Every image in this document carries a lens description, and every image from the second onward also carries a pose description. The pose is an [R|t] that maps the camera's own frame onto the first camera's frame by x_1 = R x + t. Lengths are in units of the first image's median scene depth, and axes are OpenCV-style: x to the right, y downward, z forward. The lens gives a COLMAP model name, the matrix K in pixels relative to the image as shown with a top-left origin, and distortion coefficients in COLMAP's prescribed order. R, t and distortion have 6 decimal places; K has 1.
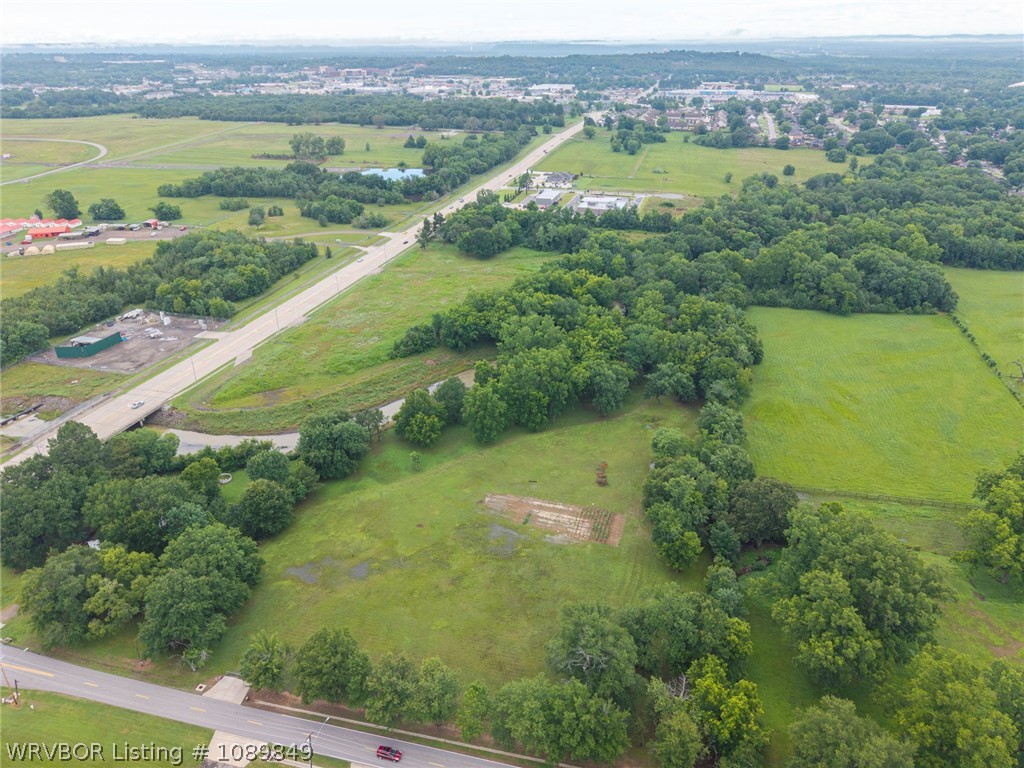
lens RADIAL K [[687.8, 0, 512.0], [0, 687.8, 384.0], [0, 0, 1]] dist [0.023978, -0.024367]
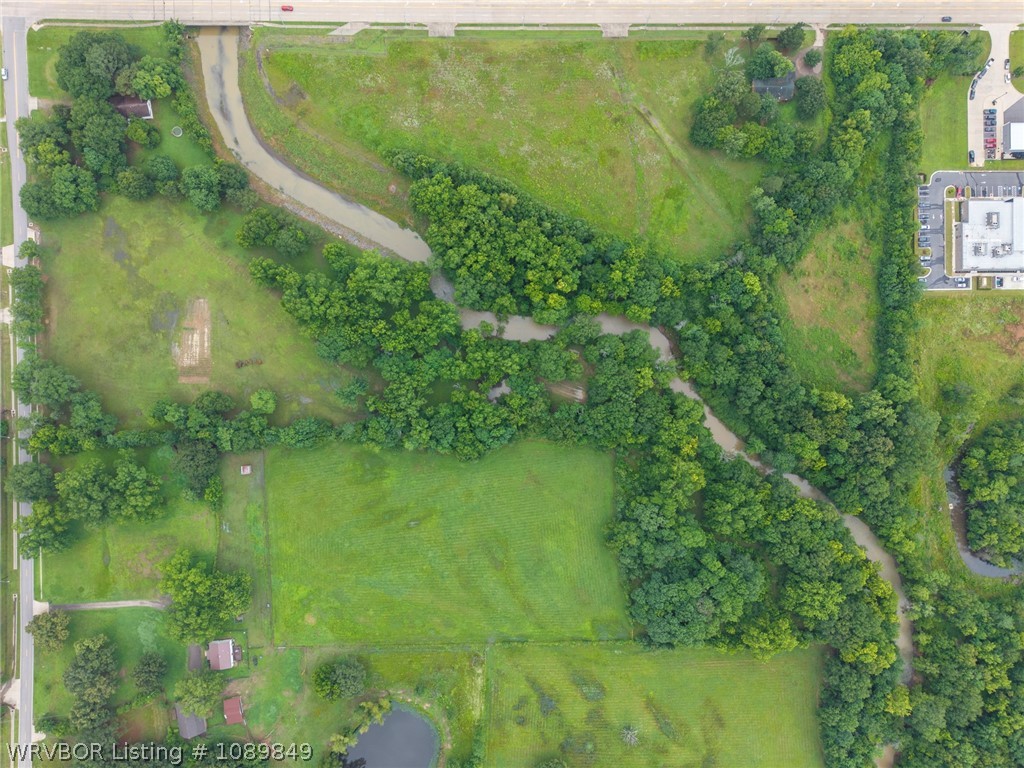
lens RADIAL K [[687.8, 0, 512.0], [0, 687.8, 384.0], [0, 0, 1]] dist [0.023978, -0.024367]
pose [[0.267881, 0.963200, 0.022049, 0.218631], [-0.446763, 0.103911, 0.888597, -1.106472], [0.853606, -0.247889, 0.458158, 0.561492]]
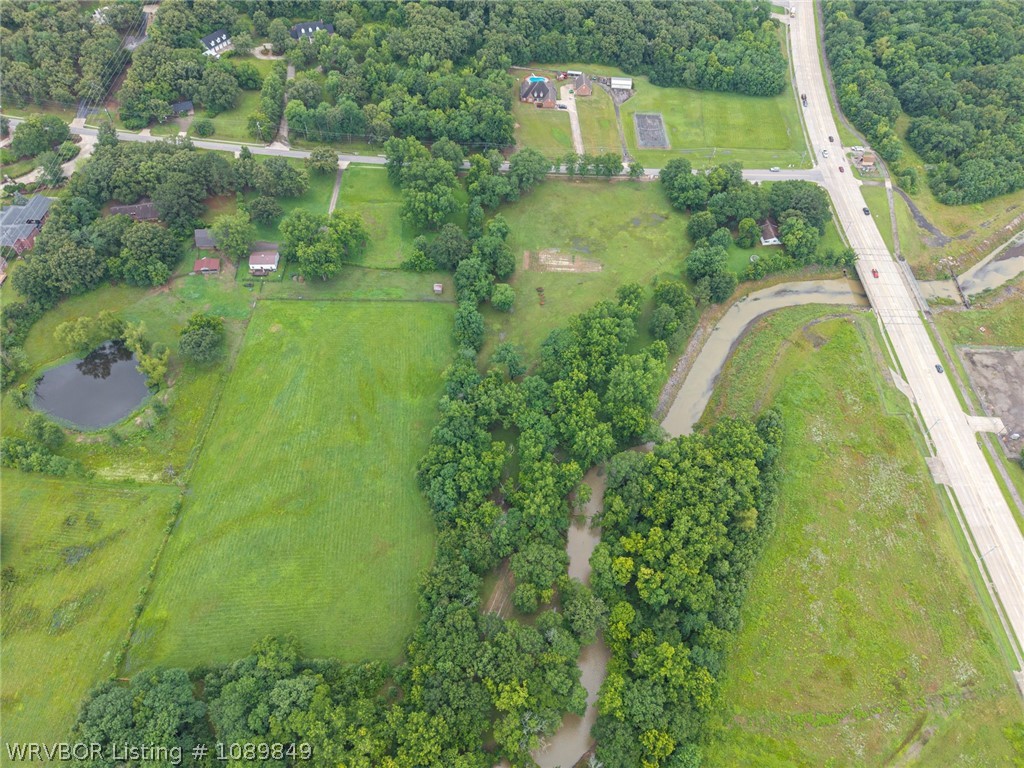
lens RADIAL K [[687.8, 0, 512.0], [0, 687.8, 384.0], [0, 0, 1]] dist [0.023978, -0.024367]
pose [[-0.973023, 0.173601, -0.151952, 0.344343], [-0.109079, 0.234197, 0.966050, -0.986634], [0.203294, 0.956564, -0.208943, 1.095523]]
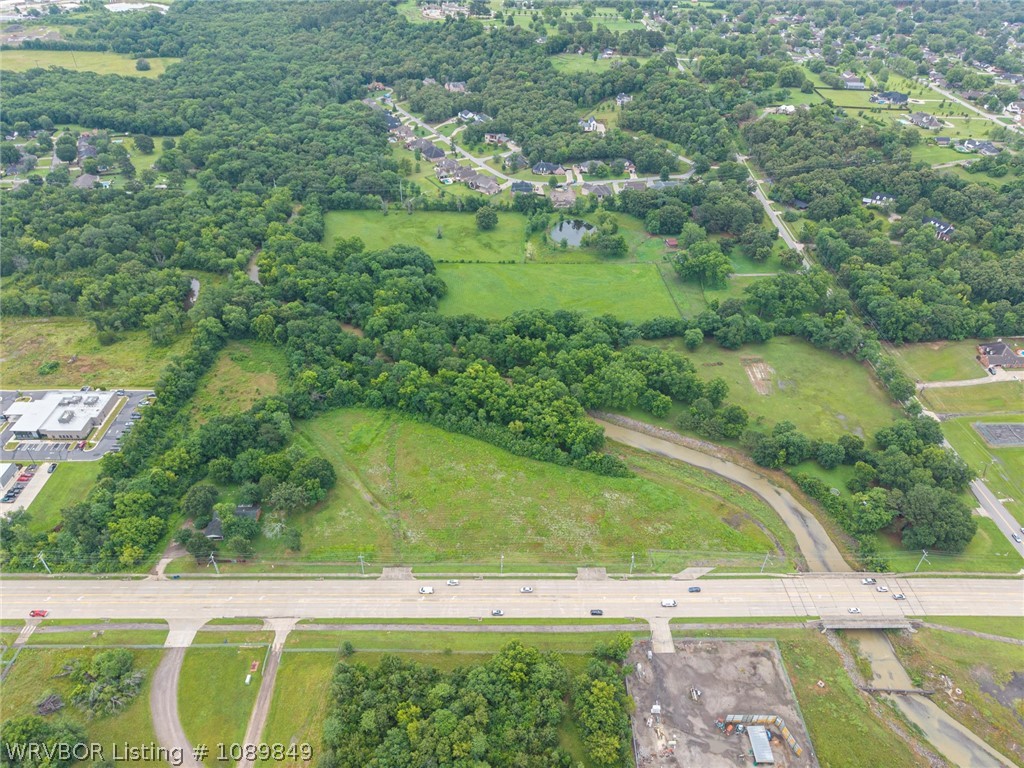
lens RADIAL K [[687.8, 0, 512.0], [0, 687.8, 384.0], [0, 0, 1]] dist [0.023978, -0.024367]
pose [[-0.278886, -0.572709, 0.770861, -0.943226], [0.396306, 0.662532, 0.635604, -0.983784], [-0.874736, 0.482758, 0.042197, 1.054731]]
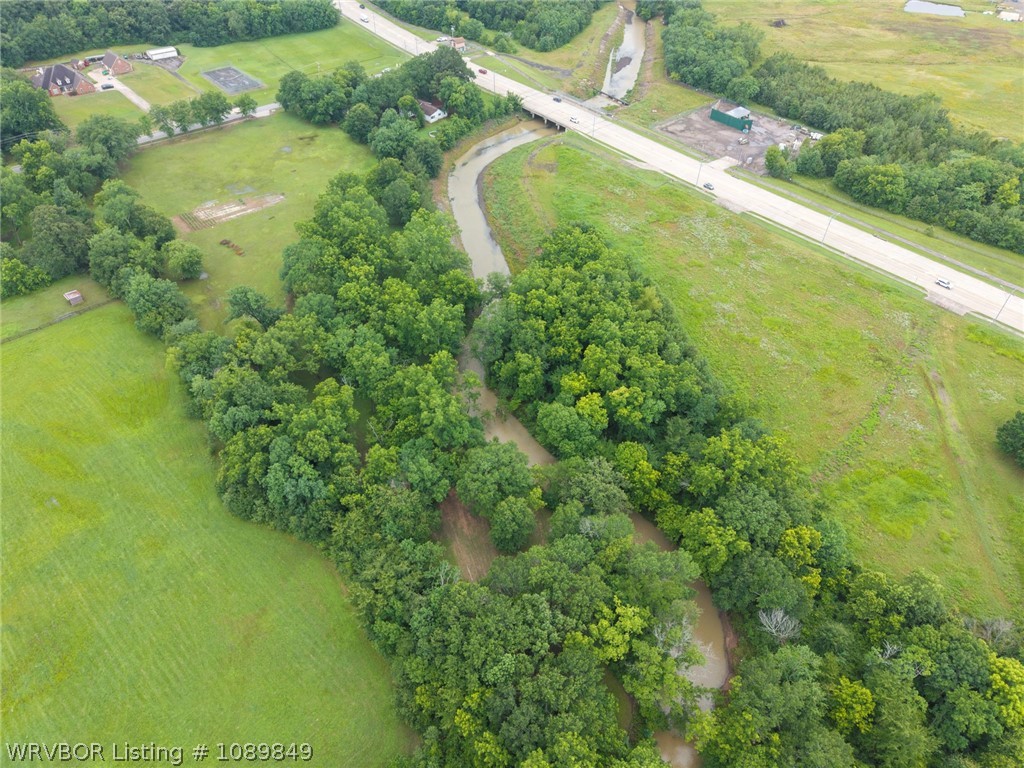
lens RADIAL K [[687.8, 0, 512.0], [0, 687.8, 384.0], [0, 0, 1]] dist [0.023978, -0.024367]
pose [[-0.561065, 0.564120, -0.605785, 0.500725], [-0.367479, 0.486014, 0.792937, -0.607710], [0.741731, 0.667503, -0.065383, 1.133534]]
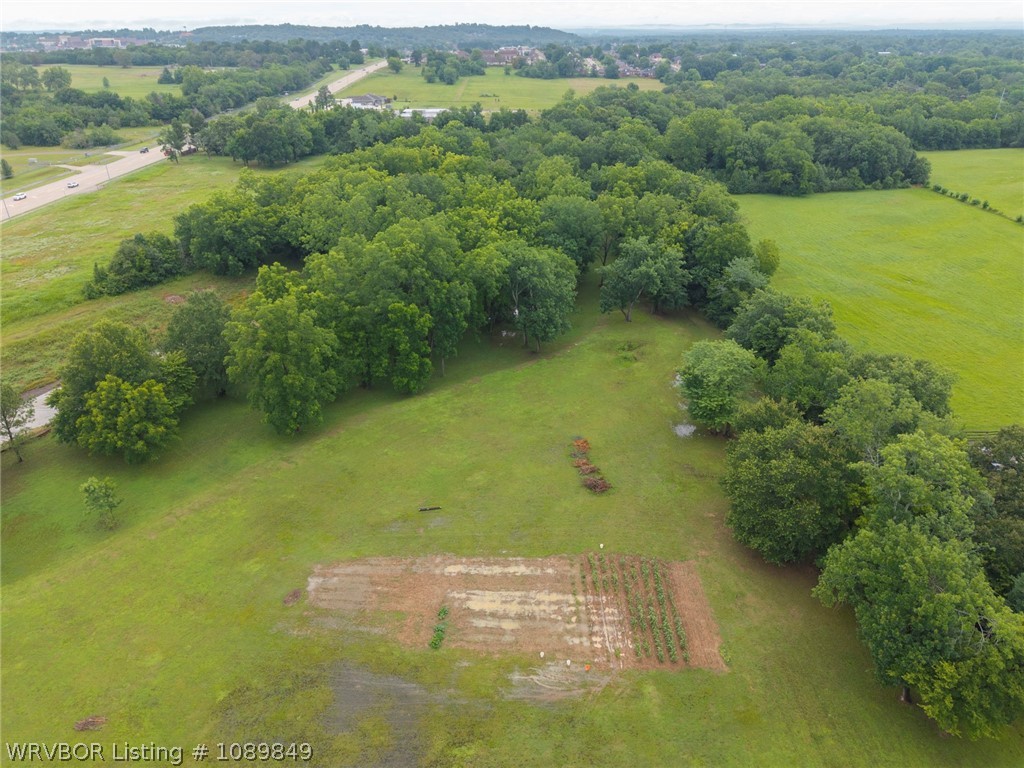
lens RADIAL K [[687.8, 0, 512.0], [0, 687.8, 384.0], [0, 0, 1]] dist [0.023978, -0.024367]
pose [[0.962580, -0.116075, 0.244882, -0.008703], [0.112656, 0.993240, 0.027971, 0.045942], [-0.246473, 0.000664, 0.969149, 0.429761]]
